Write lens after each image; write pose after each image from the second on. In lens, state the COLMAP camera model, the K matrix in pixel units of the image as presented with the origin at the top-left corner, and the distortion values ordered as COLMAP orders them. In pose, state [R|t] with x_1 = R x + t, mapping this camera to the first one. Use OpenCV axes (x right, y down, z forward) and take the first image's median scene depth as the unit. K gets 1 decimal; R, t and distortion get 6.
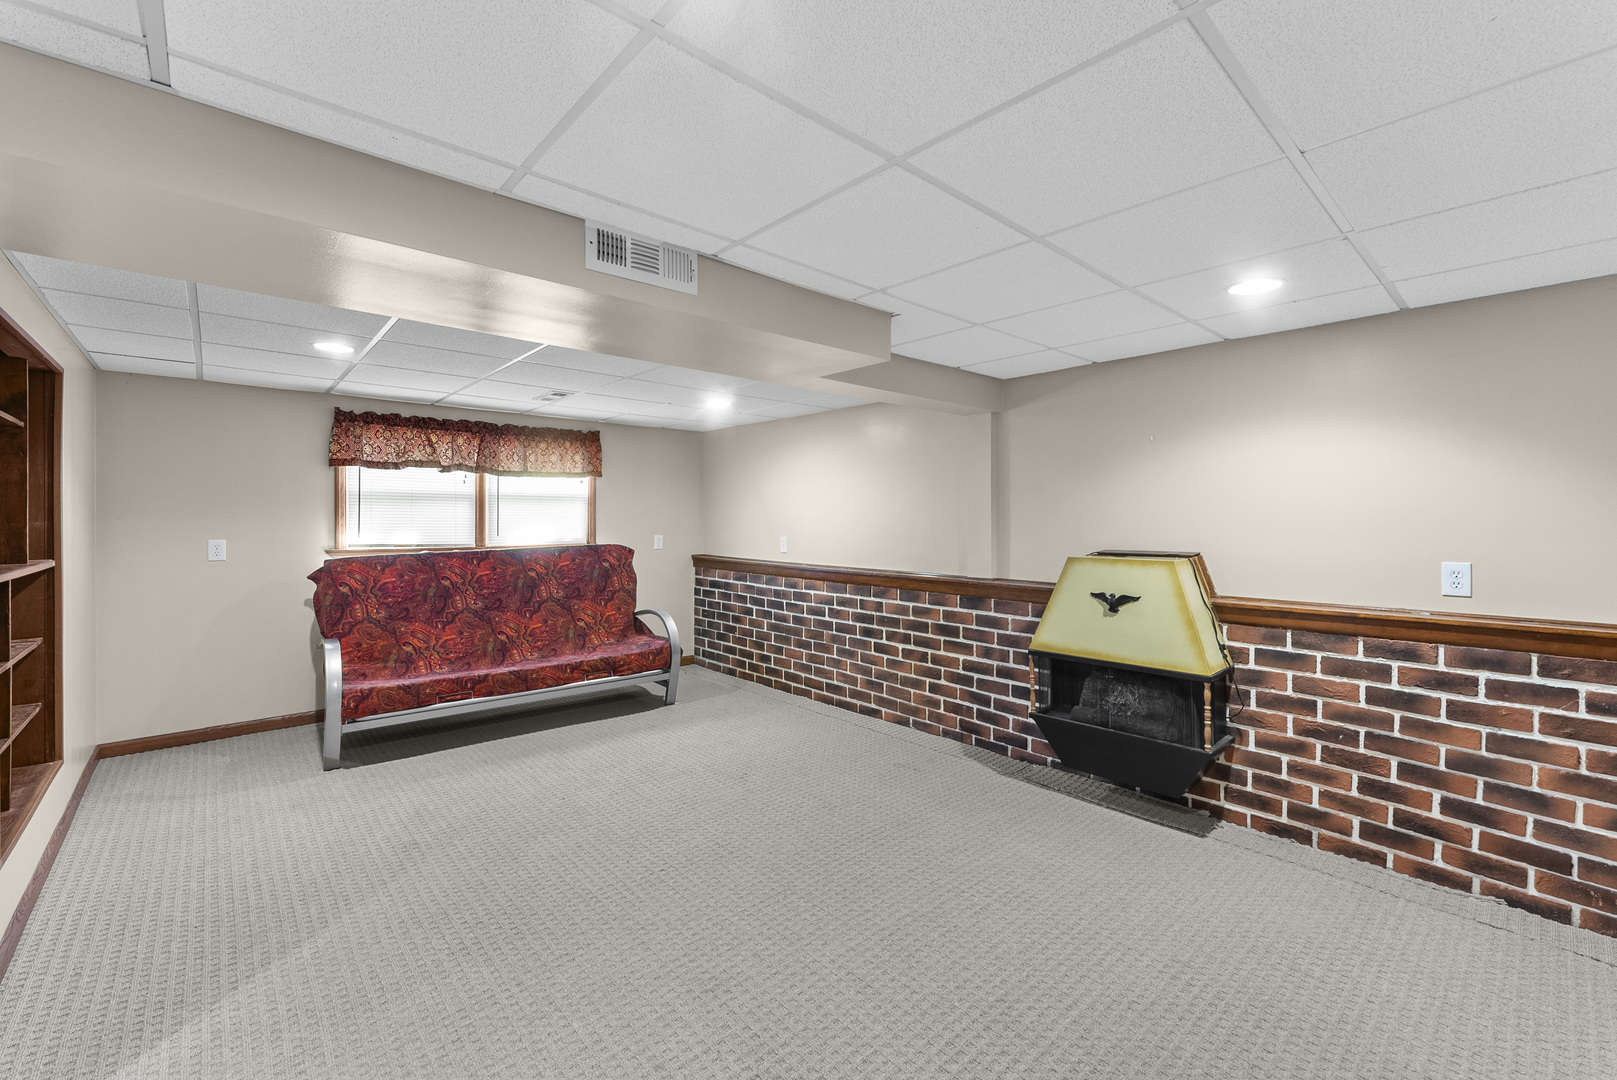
lens RADIAL K [[661.5, 0, 809.2], [0, 661.5, 525.1], [0, 0, 1]] dist [0.001297, 0.000079]
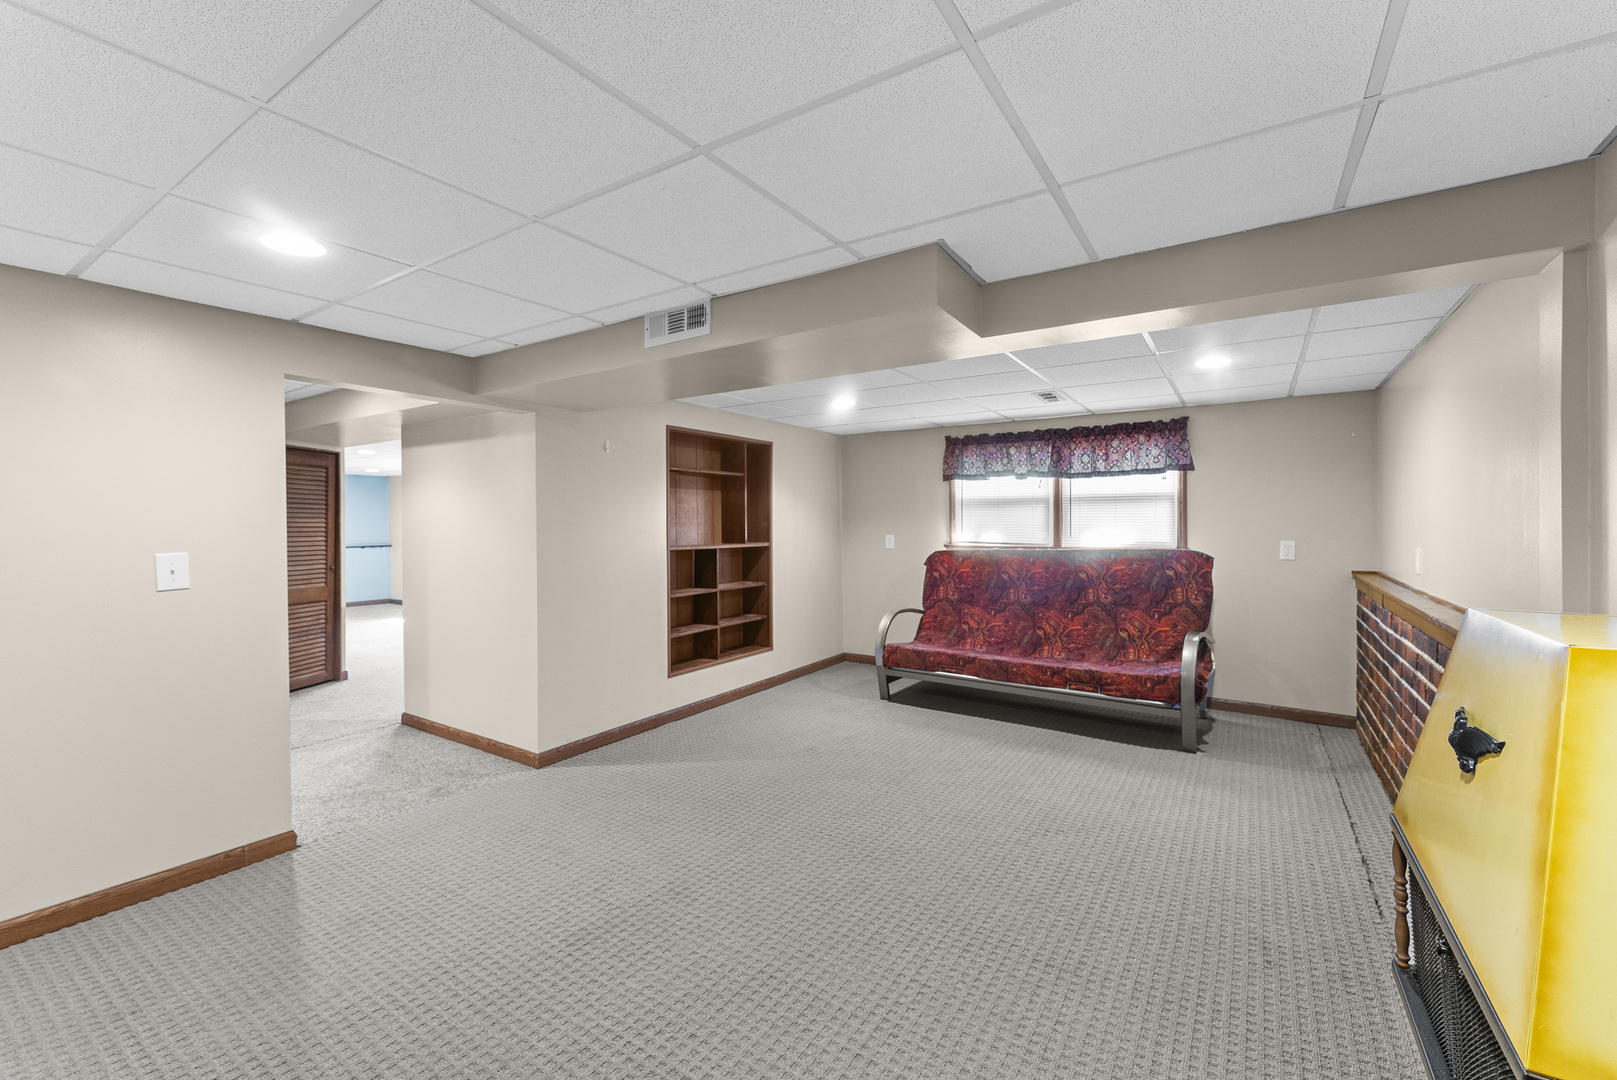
lens RADIAL K [[661.5, 0, 814.4], [0, 661.5, 533.2], [0, 0, 1]] dist [0.001297, 0.000079]
pose [[0.275047, 0.012735, -0.961346, 0.445464], [-0.006893, 0.999913, 0.011273, 0.001937], [0.961406, 0.003525, 0.275111, 0.359562]]
